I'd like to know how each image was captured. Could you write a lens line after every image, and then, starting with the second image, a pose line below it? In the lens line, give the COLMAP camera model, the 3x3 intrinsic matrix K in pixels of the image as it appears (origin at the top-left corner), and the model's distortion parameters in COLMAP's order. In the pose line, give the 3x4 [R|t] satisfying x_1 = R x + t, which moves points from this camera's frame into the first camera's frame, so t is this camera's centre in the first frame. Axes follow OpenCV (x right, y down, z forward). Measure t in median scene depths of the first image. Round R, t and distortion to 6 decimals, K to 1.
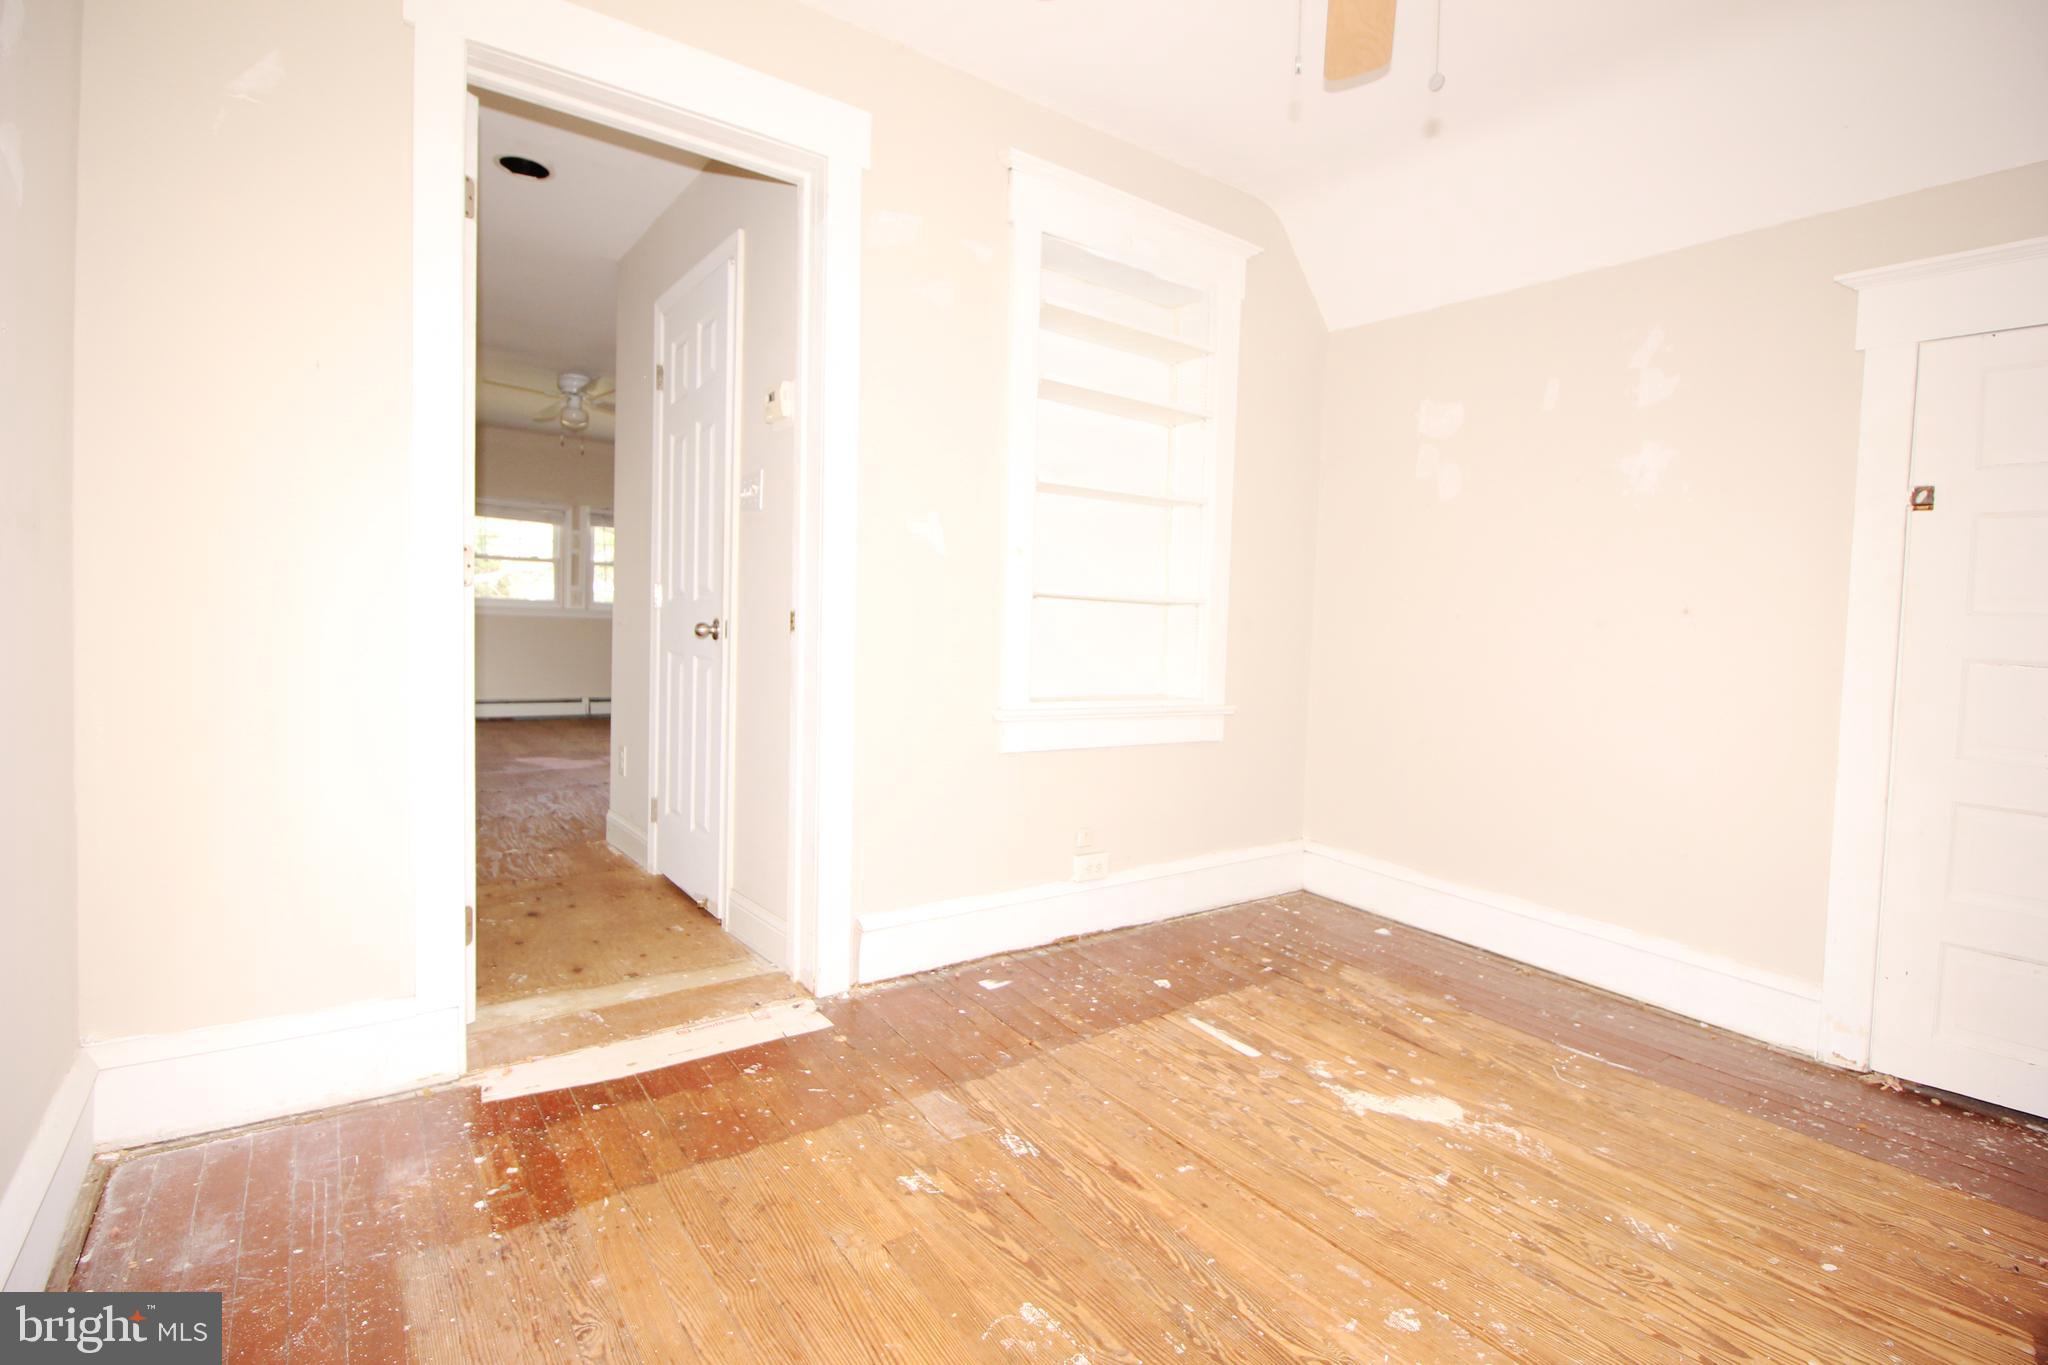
lens RADIAL K [[944.8, 0, 1021.5], [0, 944.8, 662.0], [0, 0, 1]] dist [-0.002474, -0.010029]
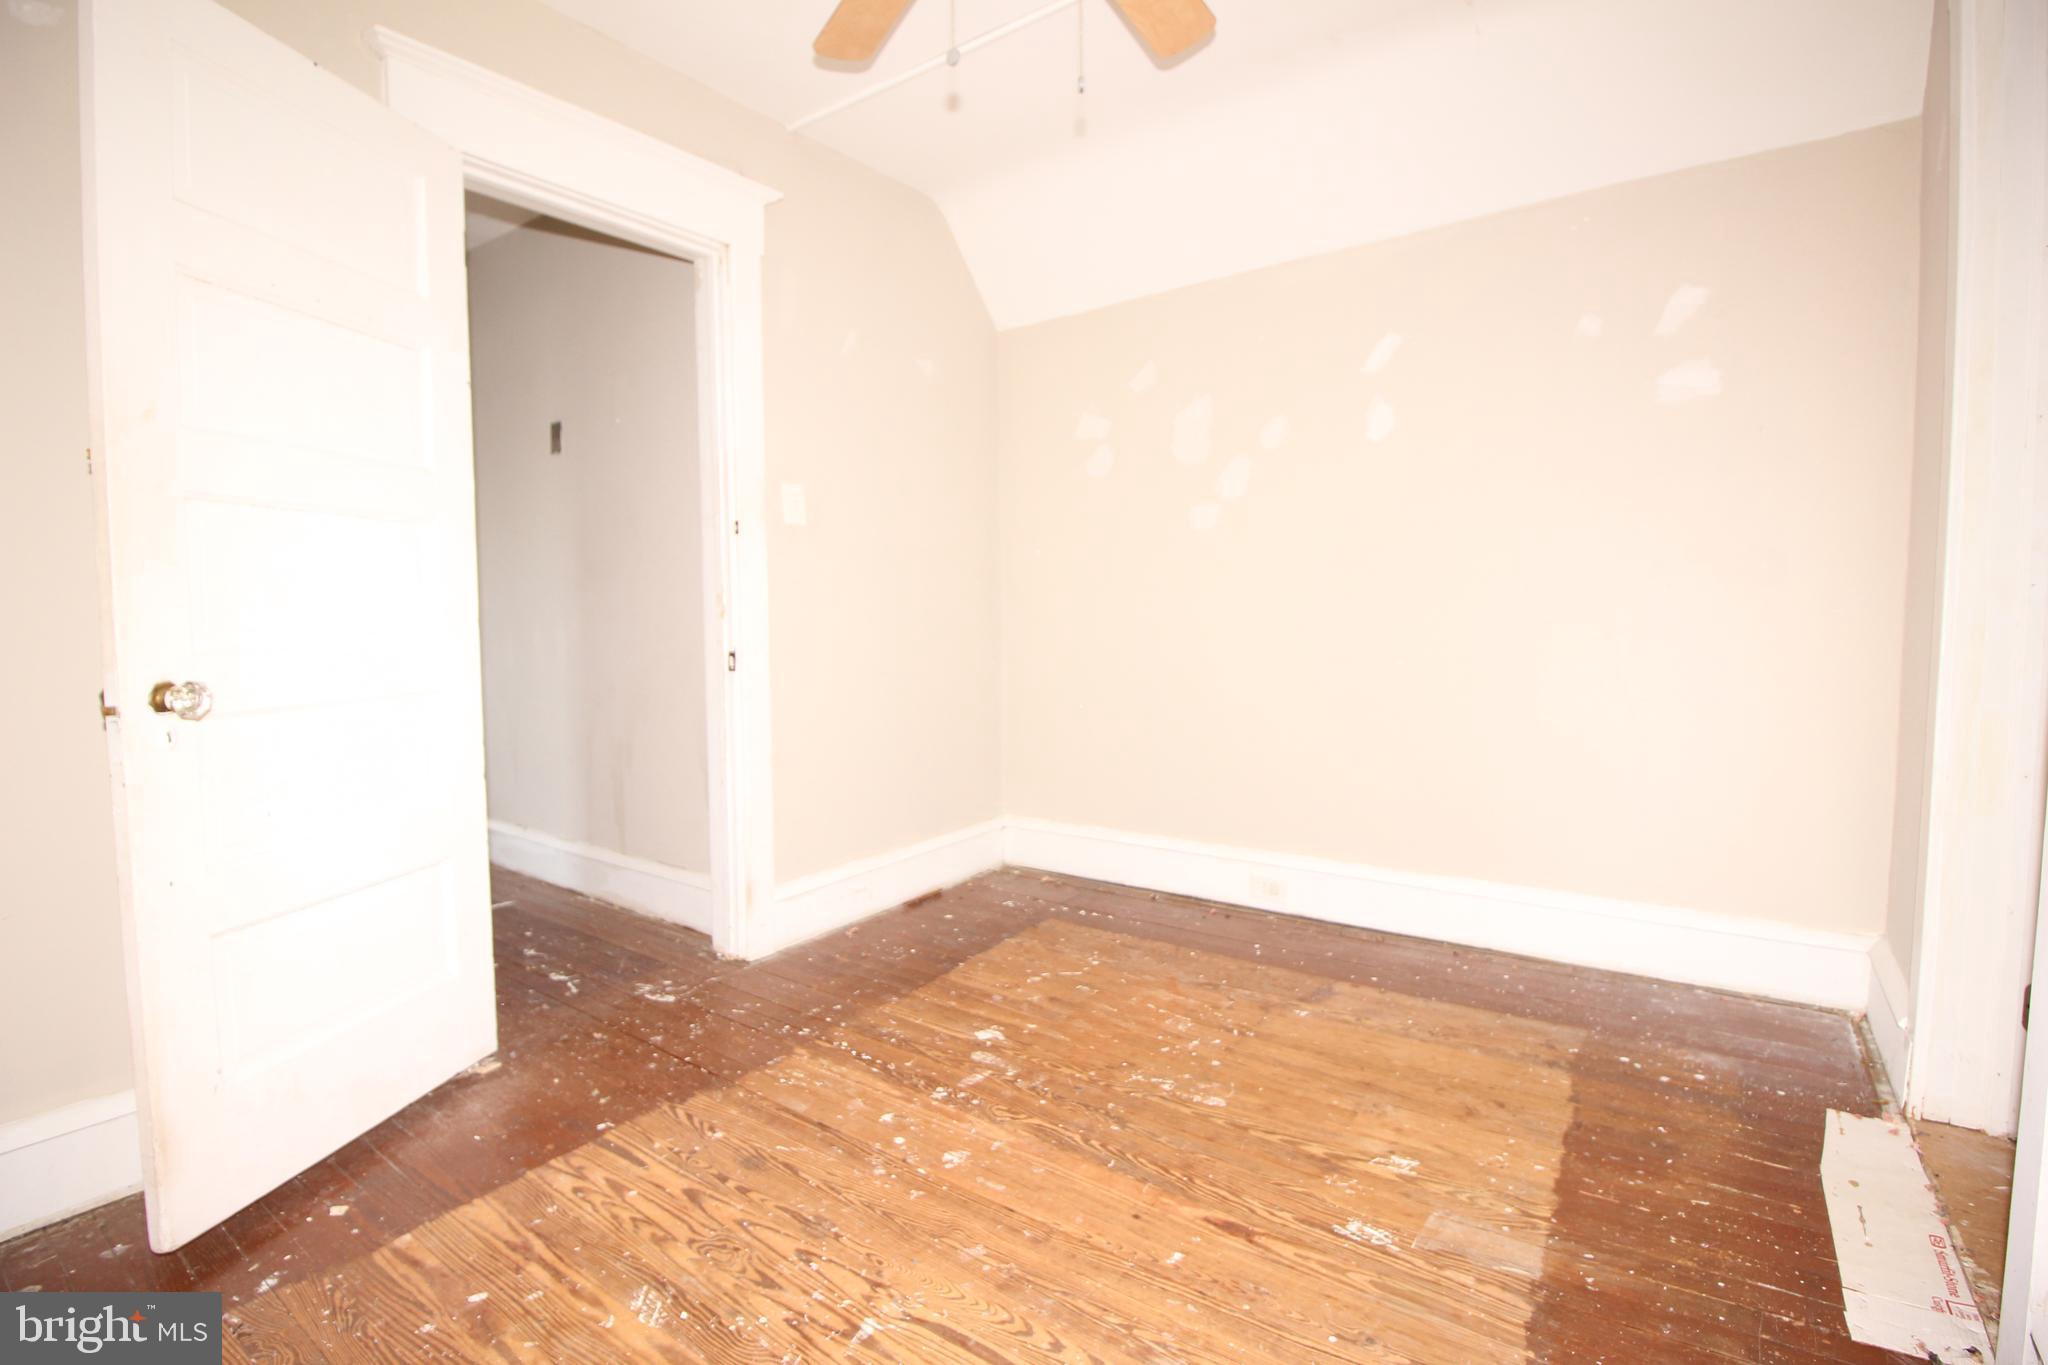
lens RADIAL K [[944.8, 0, 1021.5], [0, 944.8, 662.0], [0, 0, 1]] dist [-0.002474, -0.010029]
pose [[-0.951620, -0.007626, -0.307183, 0.610414], [-0.037375, 0.995142, 0.091078, -0.063797], [0.304996, 0.098153, -0.947282, 1.840170]]
